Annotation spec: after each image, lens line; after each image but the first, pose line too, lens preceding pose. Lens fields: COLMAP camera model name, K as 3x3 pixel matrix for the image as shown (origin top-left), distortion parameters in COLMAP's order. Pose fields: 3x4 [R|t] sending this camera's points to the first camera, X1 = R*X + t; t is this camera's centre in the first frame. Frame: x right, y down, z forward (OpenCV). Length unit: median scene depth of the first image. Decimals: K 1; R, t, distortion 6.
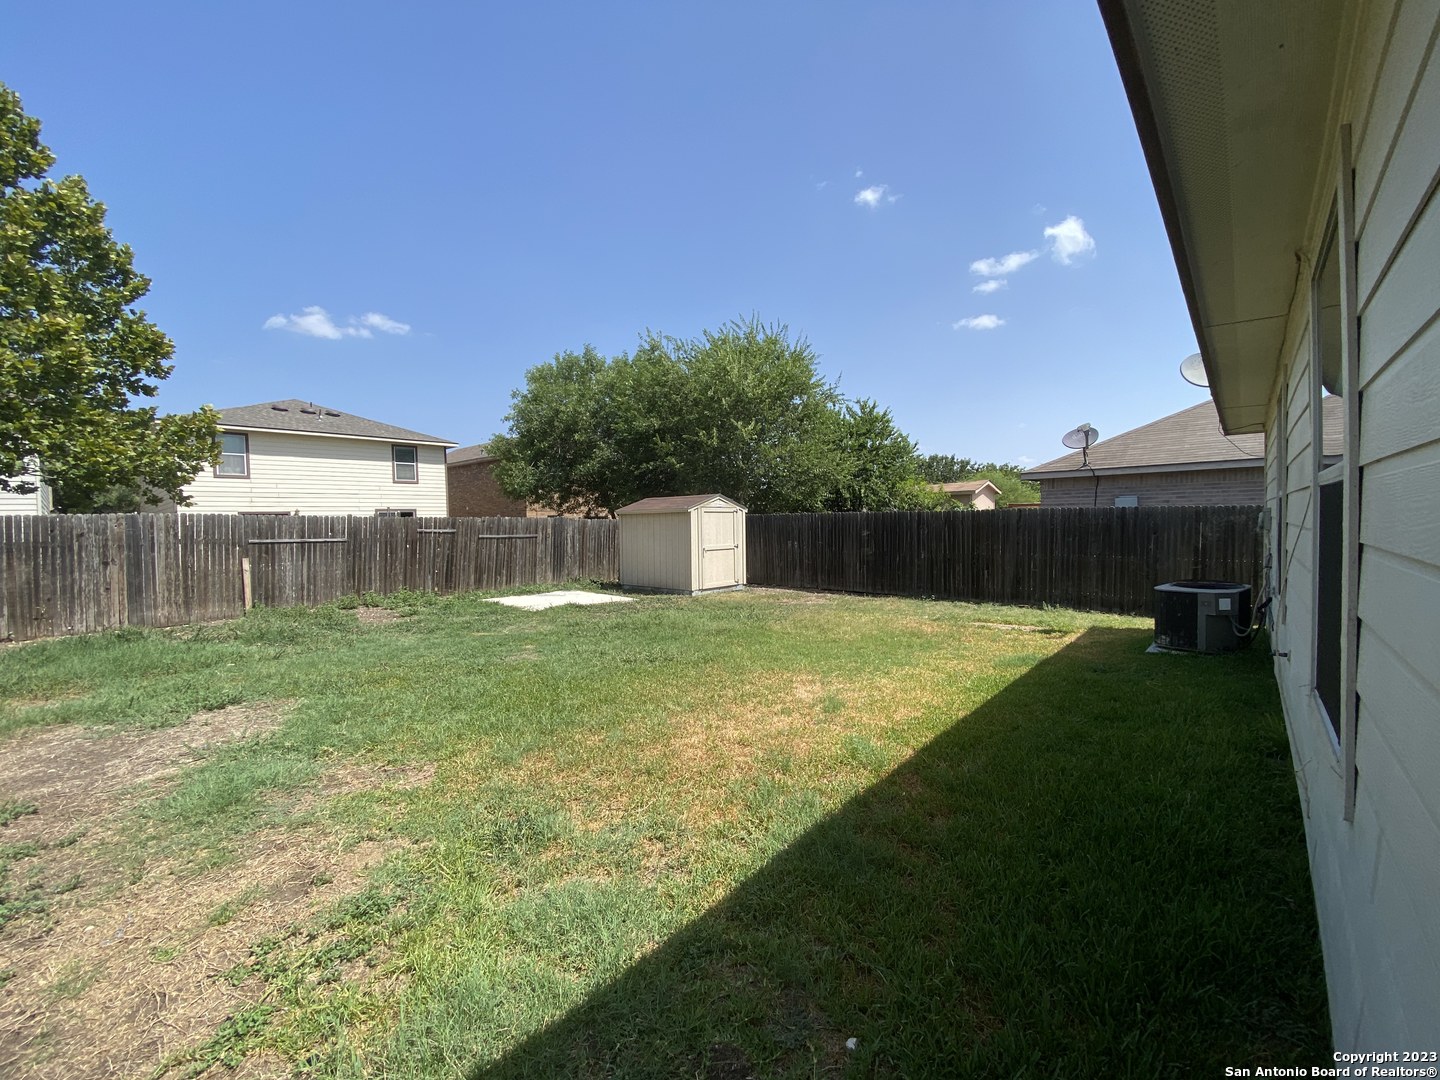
lens RADIAL K [[583.5, 0, 714.1], [0, 583.5, 542.1], [0, 0, 1]] dist [0.041064, -0.031112]
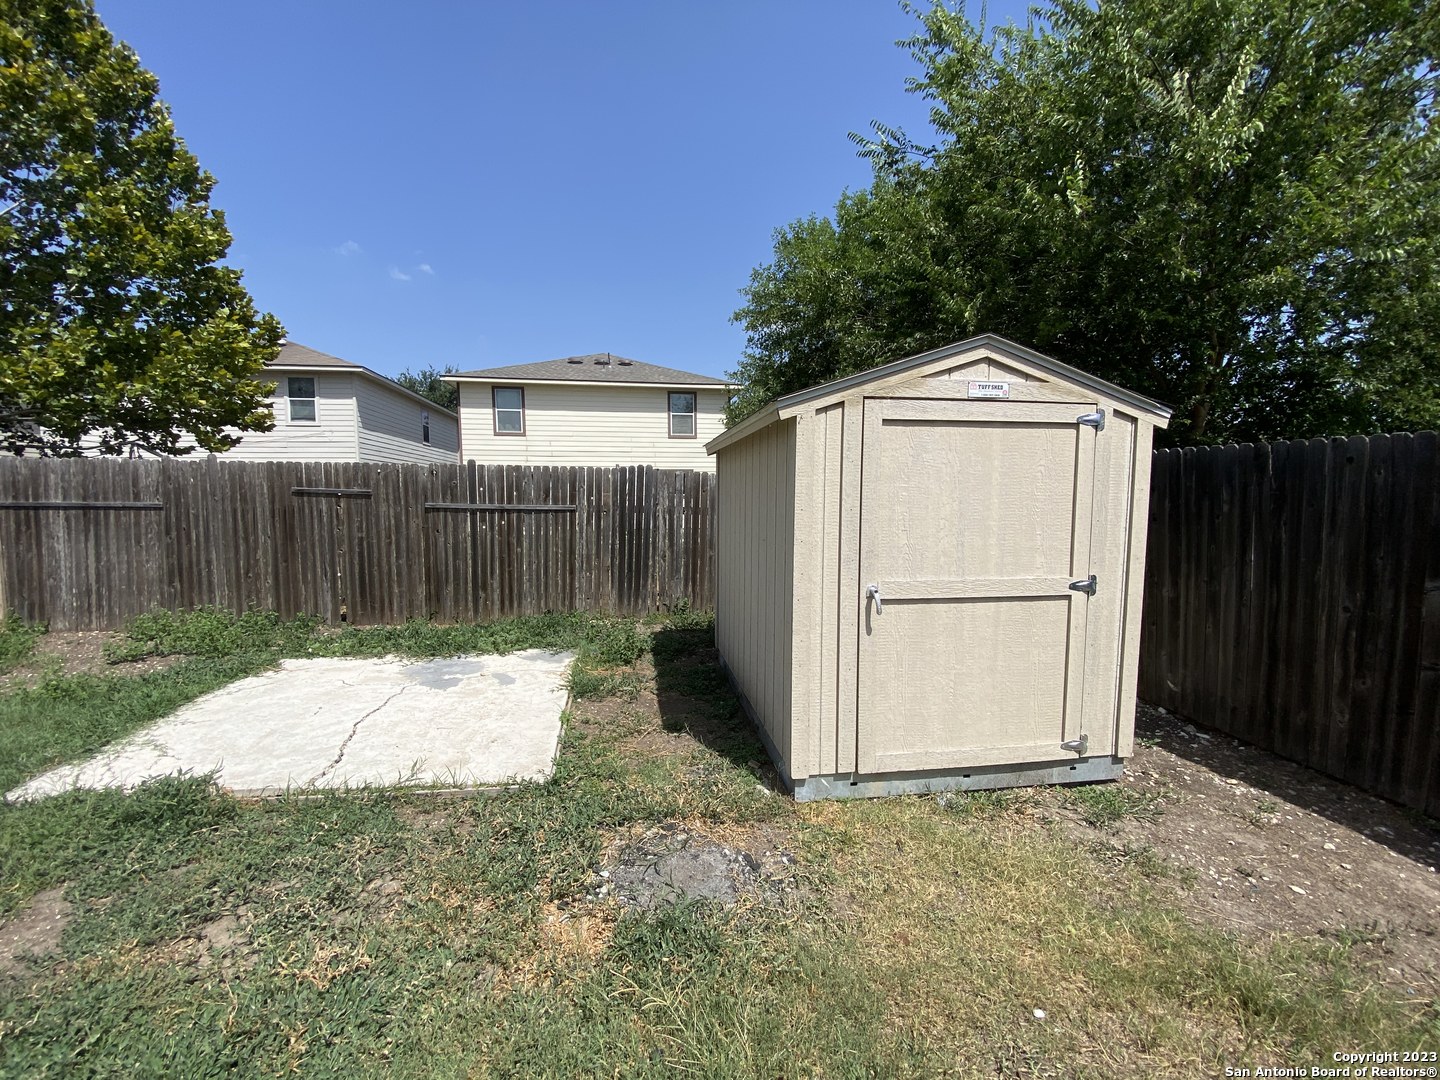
lens RADIAL K [[583.5, 0, 714.1], [0, 583.5, 542.1], [0, 0, 1]] dist [0.041064, -0.031112]
pose [[0.779243, 0.068717, -0.622943, 0.078356], [-0.035179, 0.997200, 0.065995, -0.022001], [0.625733, -0.029511, 0.779479, 0.883784]]
